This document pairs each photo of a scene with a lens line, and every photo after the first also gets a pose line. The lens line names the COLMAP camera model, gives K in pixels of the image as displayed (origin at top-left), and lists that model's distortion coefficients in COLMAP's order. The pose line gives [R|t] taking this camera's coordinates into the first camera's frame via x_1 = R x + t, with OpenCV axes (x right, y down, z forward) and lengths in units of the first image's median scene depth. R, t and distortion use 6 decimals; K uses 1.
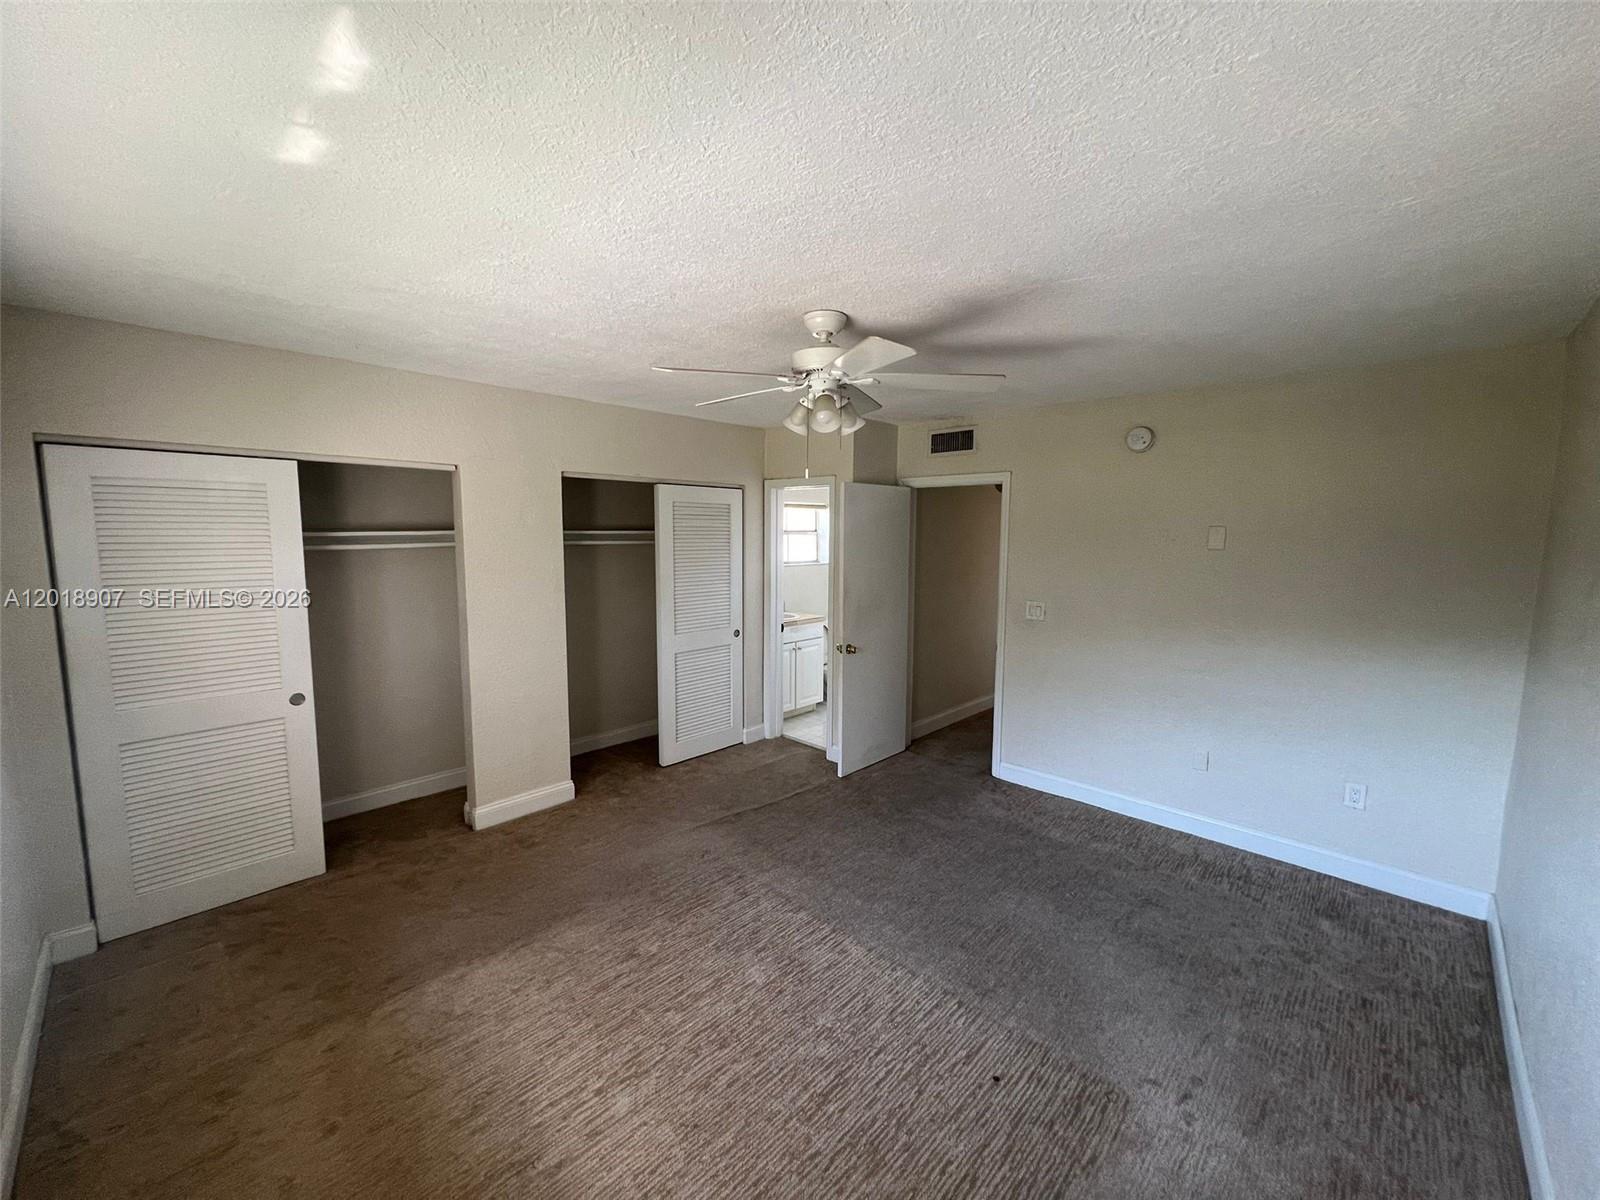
lens RADIAL K [[630.9, 0, 807.8], [0, 630.9, 597.7], [0, 0, 1]] dist [-0.002677, -0.000368]
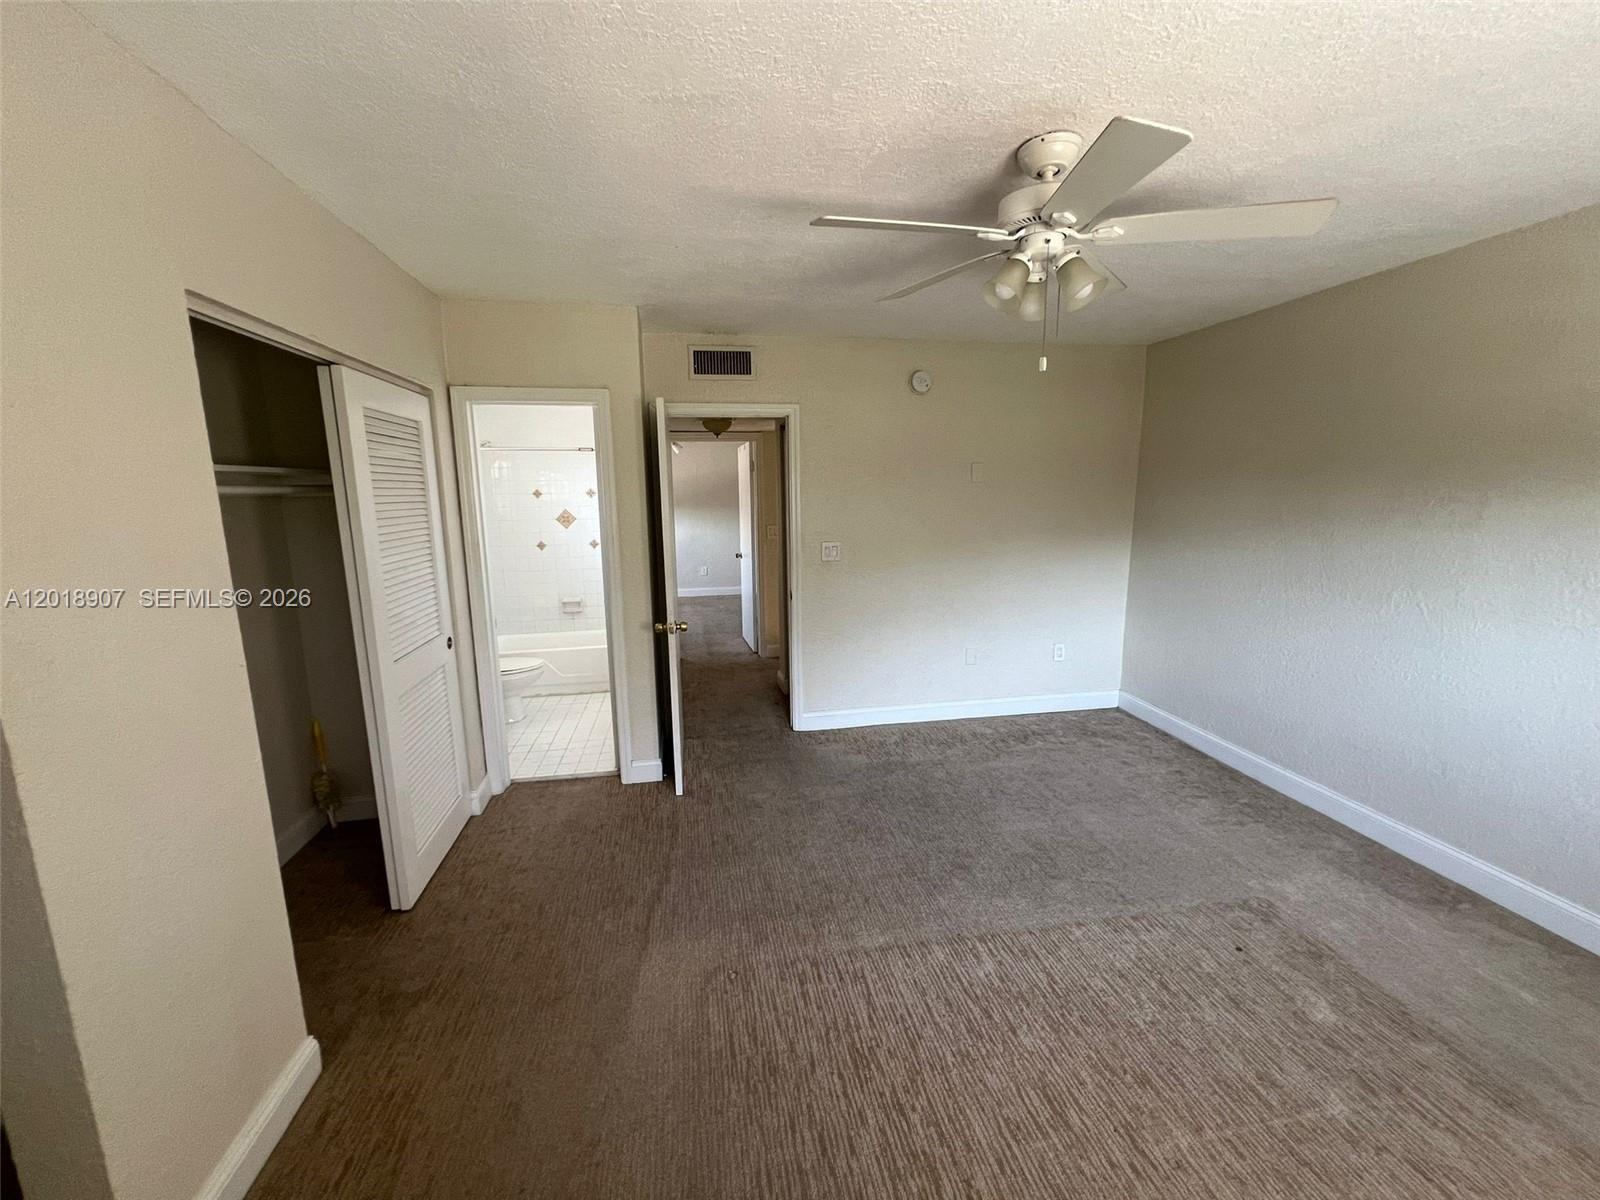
lens RADIAL K [[630.9, 0, 807.8], [0, 630.9, 597.7], [0, 0, 1]] dist [-0.002677, -0.000368]
pose [[0.602162, -0.155575, 0.783069, -0.452710], [0.099979, 0.987803, 0.119369, -0.030093], [-0.792089, 0.006411, 0.610372, 0.443621]]
